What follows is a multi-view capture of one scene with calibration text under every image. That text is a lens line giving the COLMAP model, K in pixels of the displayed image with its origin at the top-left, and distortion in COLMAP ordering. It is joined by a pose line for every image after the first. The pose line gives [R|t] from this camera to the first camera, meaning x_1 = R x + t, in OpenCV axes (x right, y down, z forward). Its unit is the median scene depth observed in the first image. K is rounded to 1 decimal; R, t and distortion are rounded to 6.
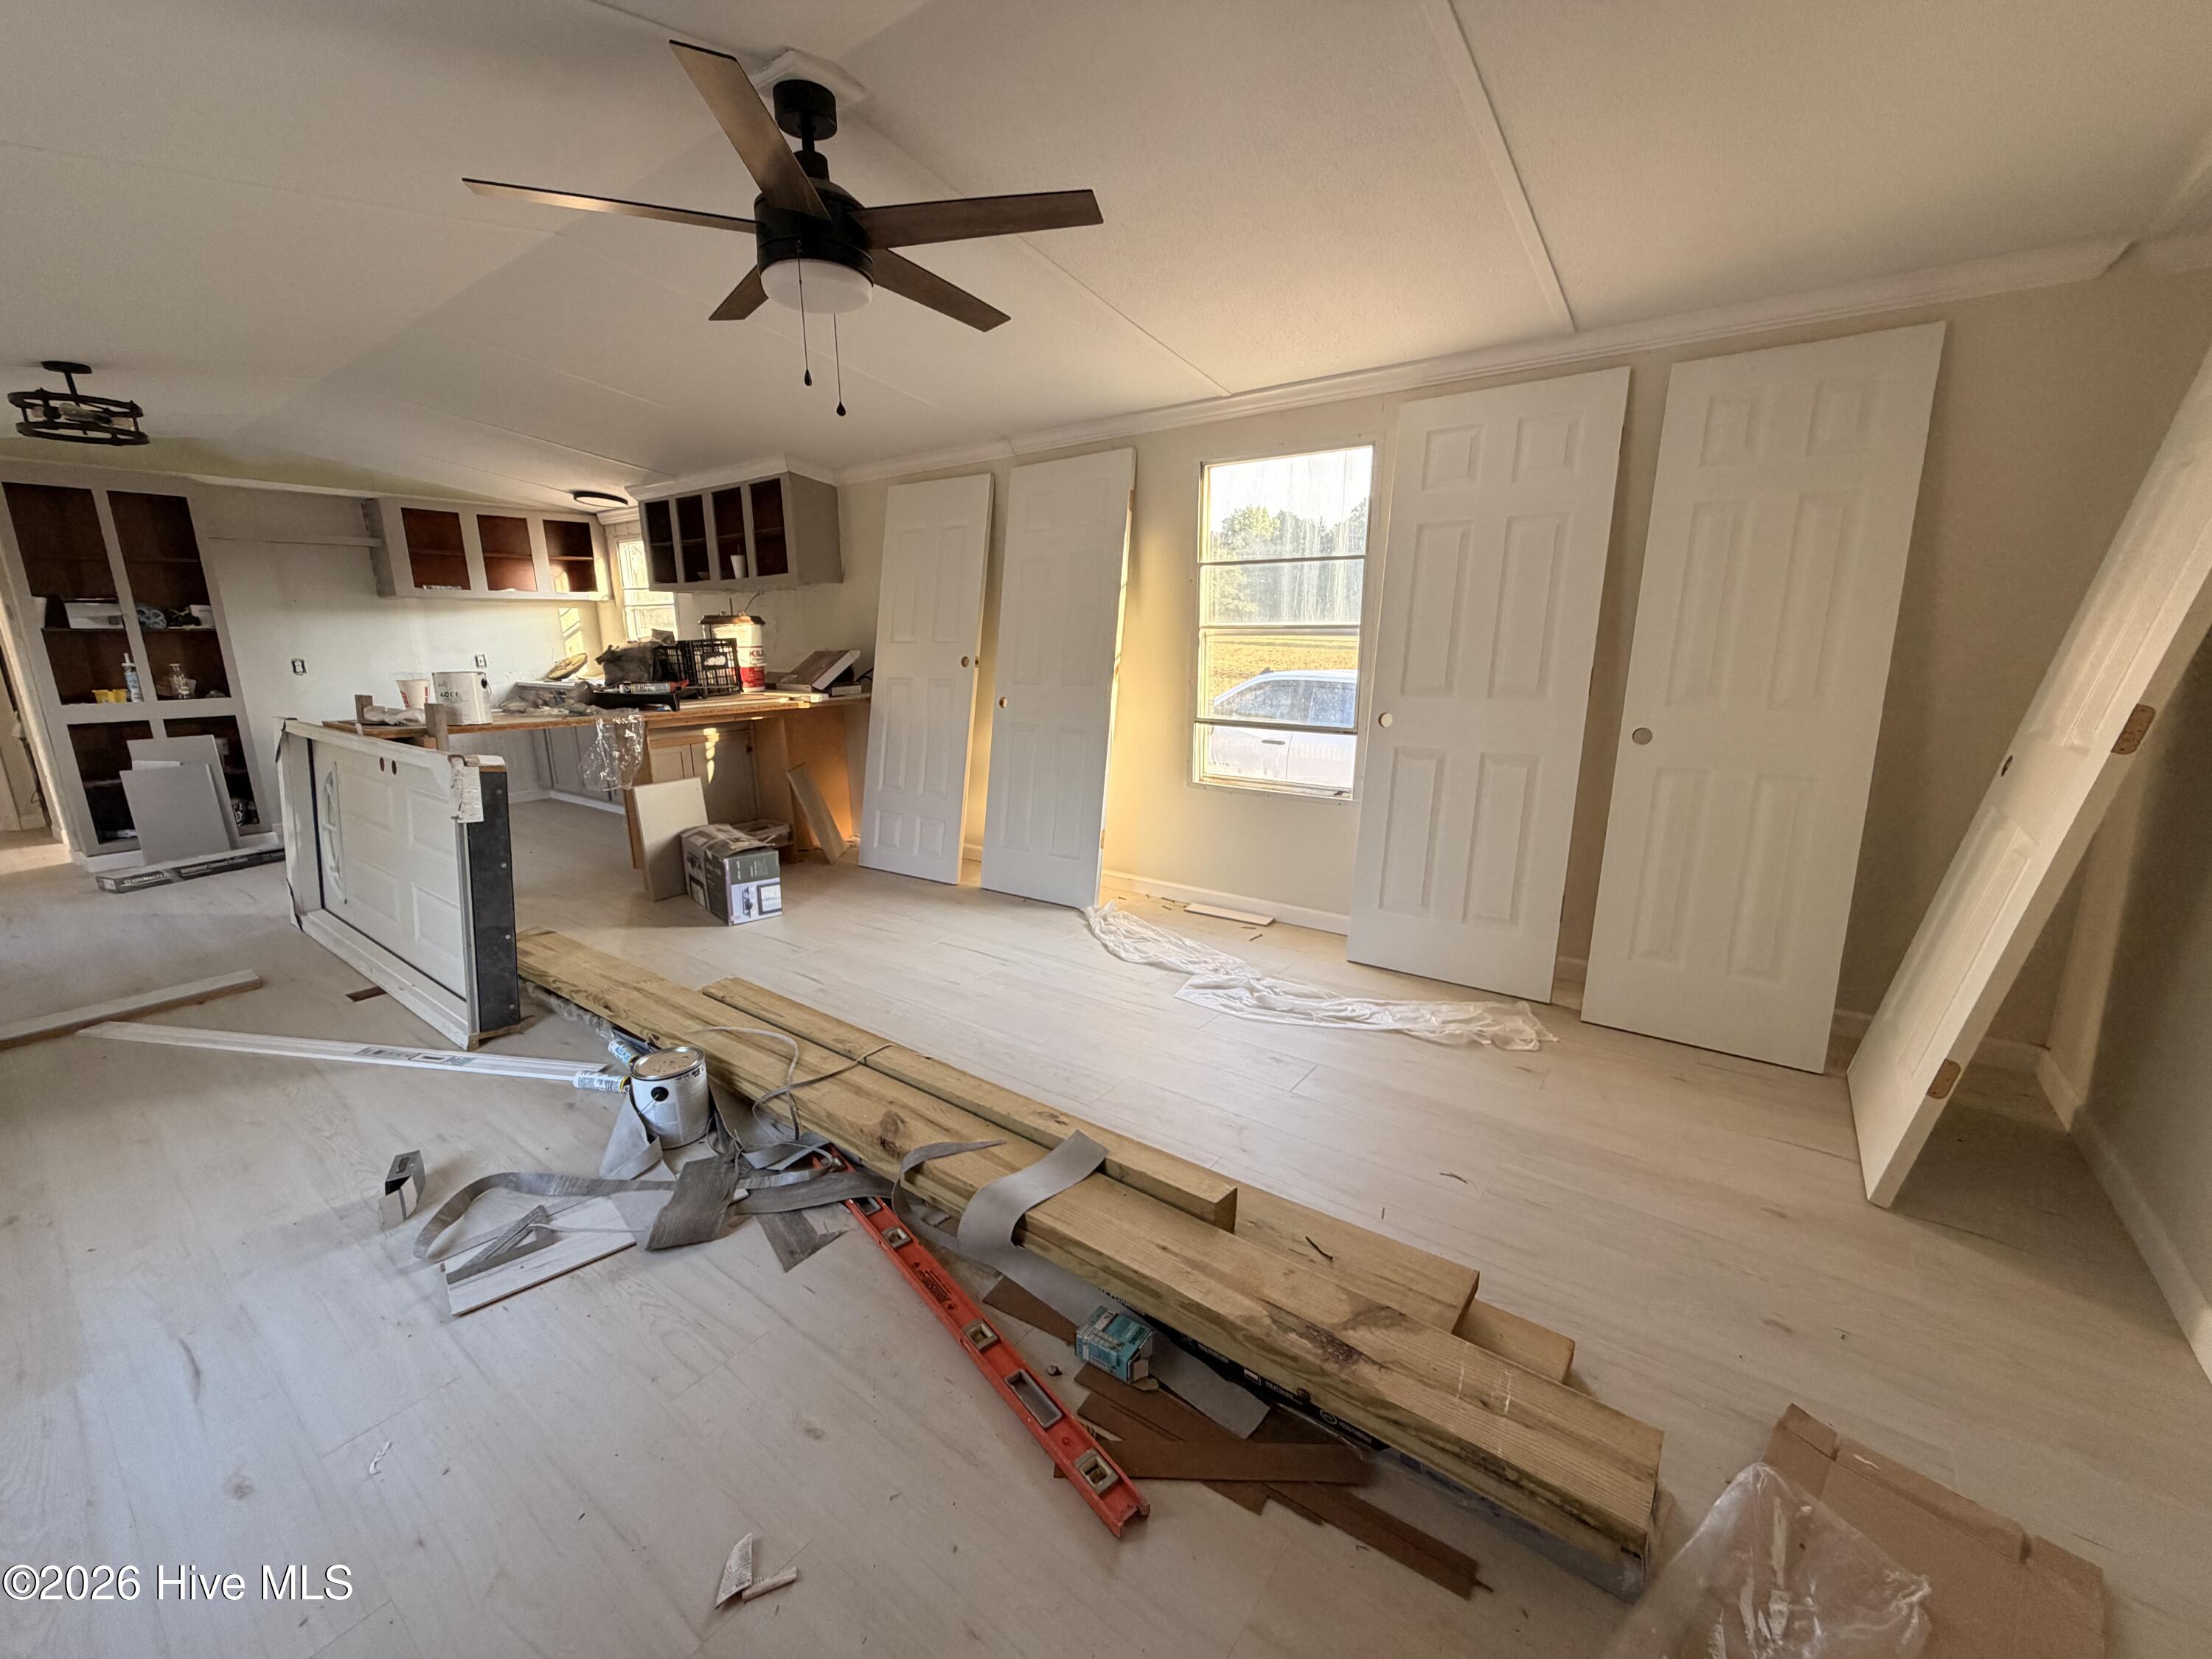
lens RADIAL K [[874.5, 0, 1097.0], [0, 874.5, 831.4], [0, 0, 1]] dist [-0.000610, -0.000178]
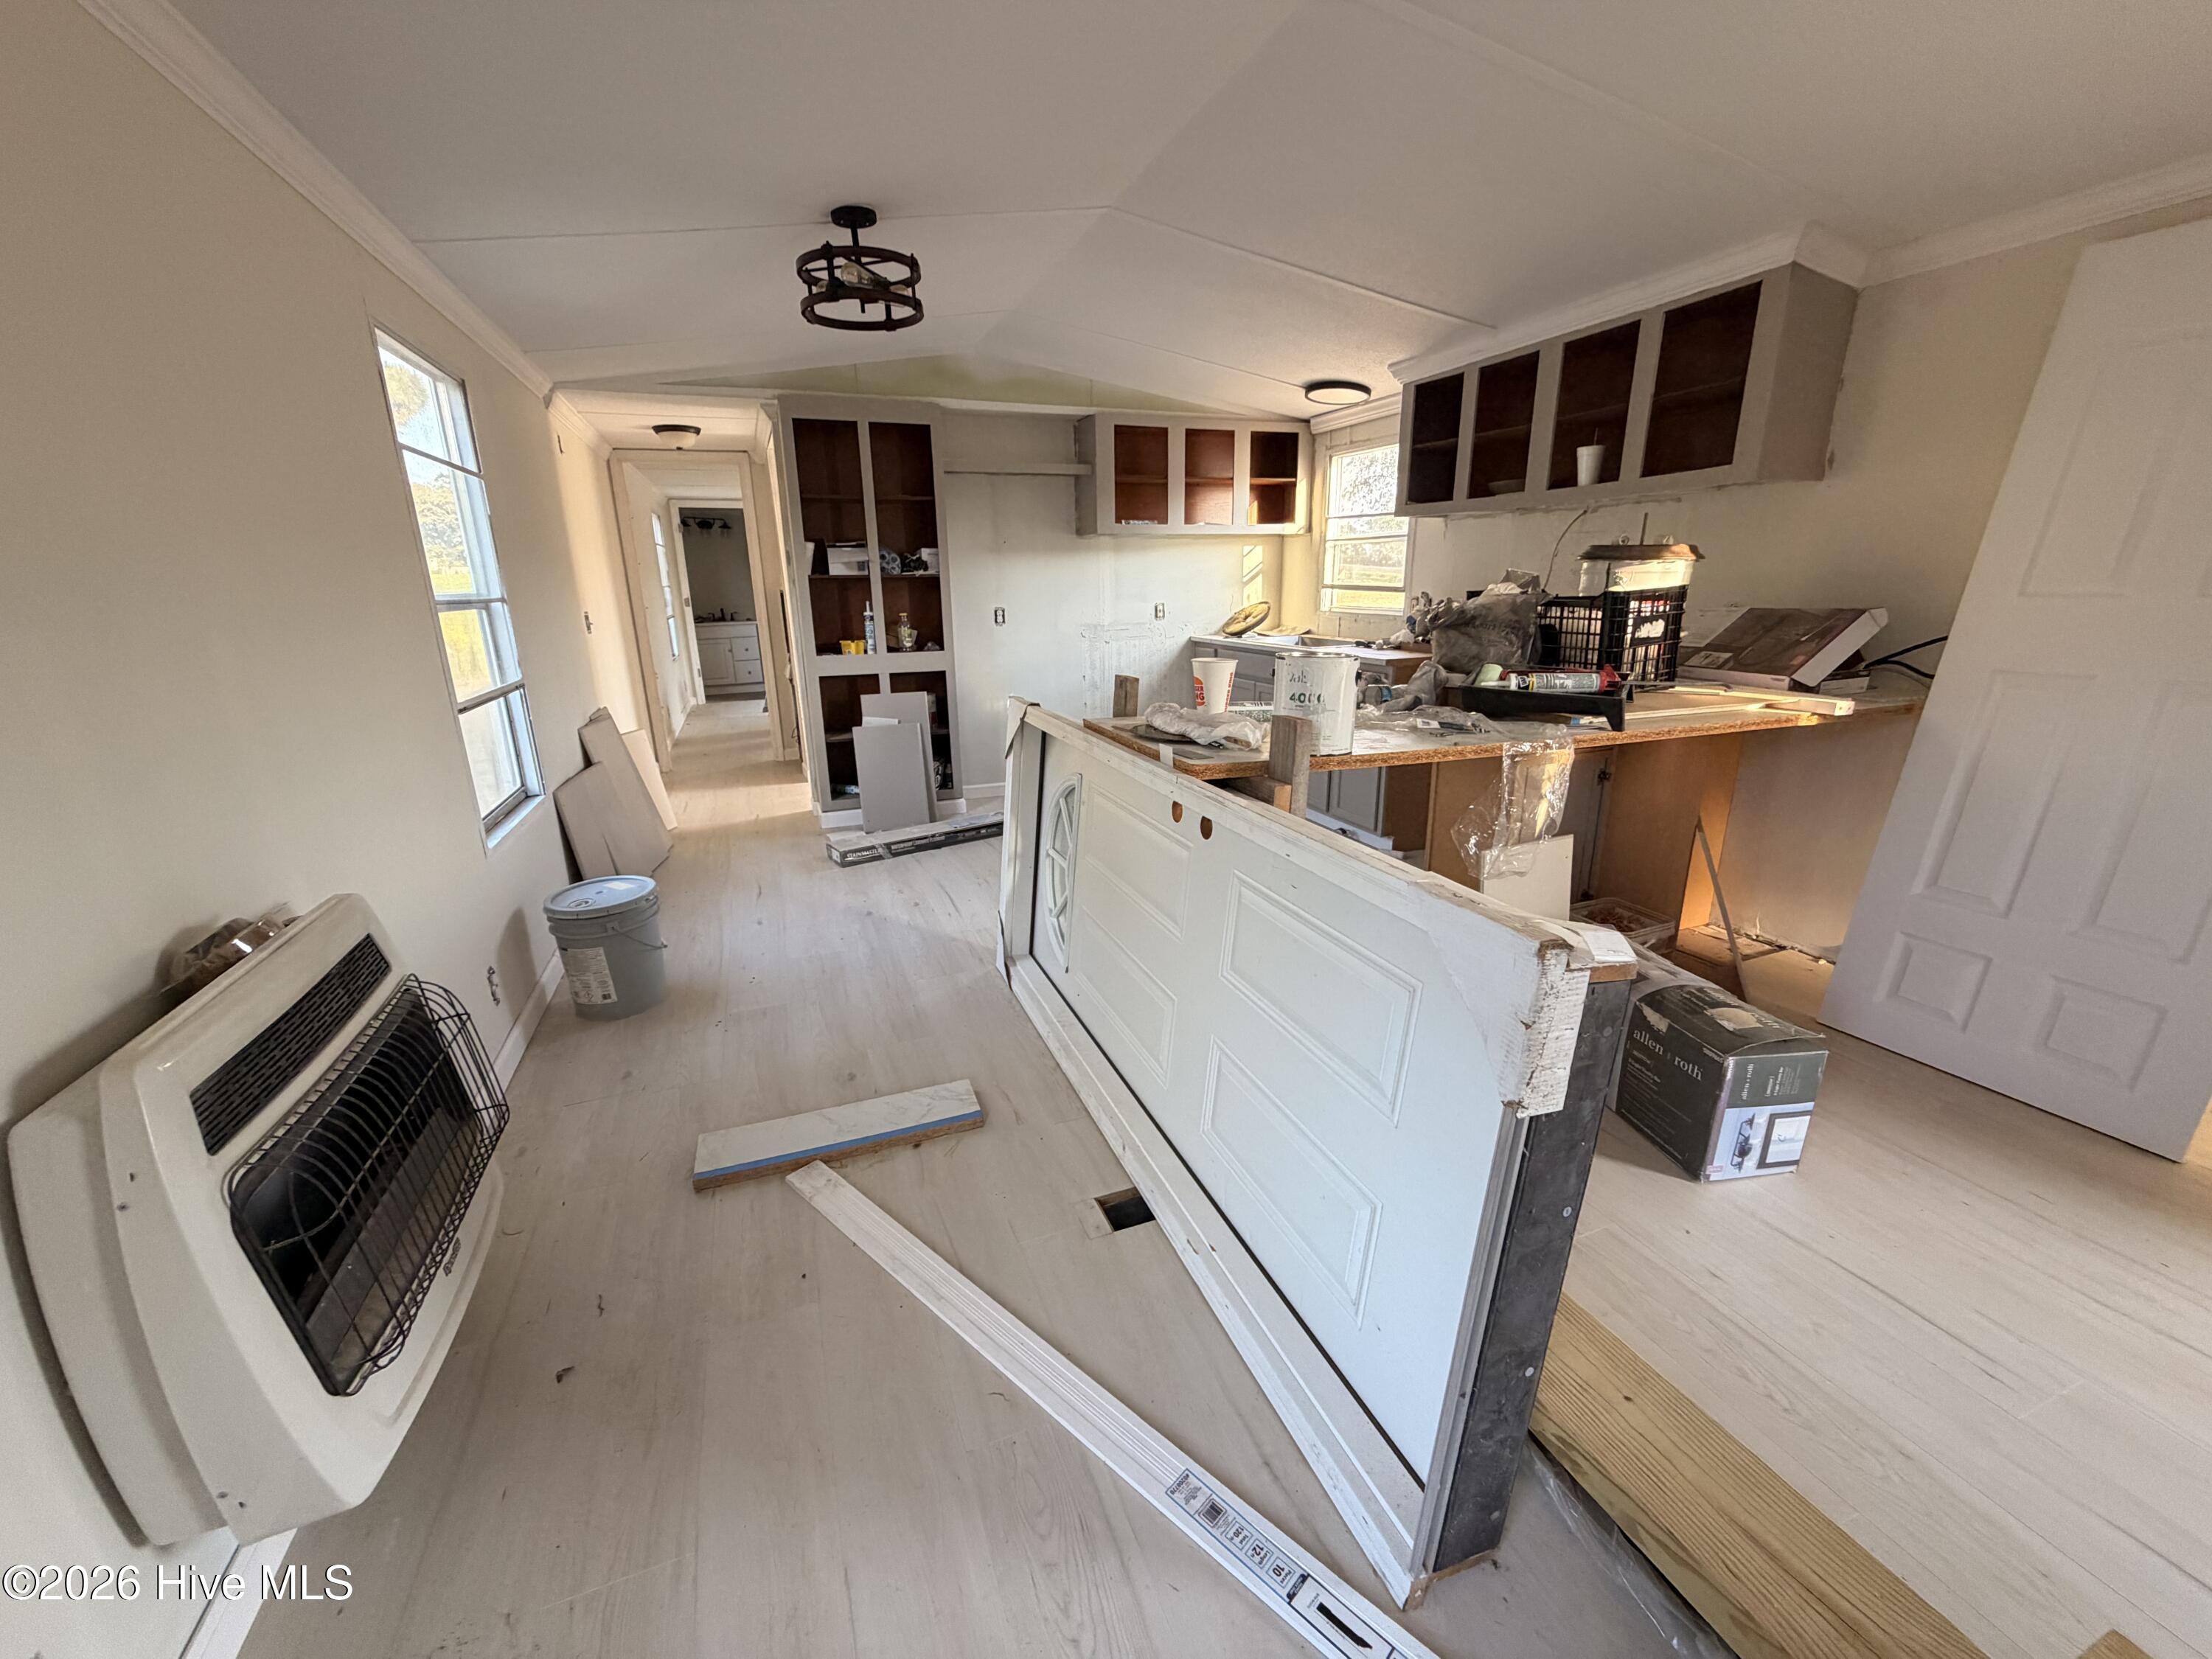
lens RADIAL K [[874.5, 0, 1104.3], [0, 874.5, 831.8], [0, 0, 1]] dist [-0.000610, -0.000178]
pose [[0.846645, 0.143454, -0.512458, -0.523620], [-0.110283, 0.989373, 0.094758, -0.105680], [0.520605, -0.023711, 0.853468, 0.447921]]
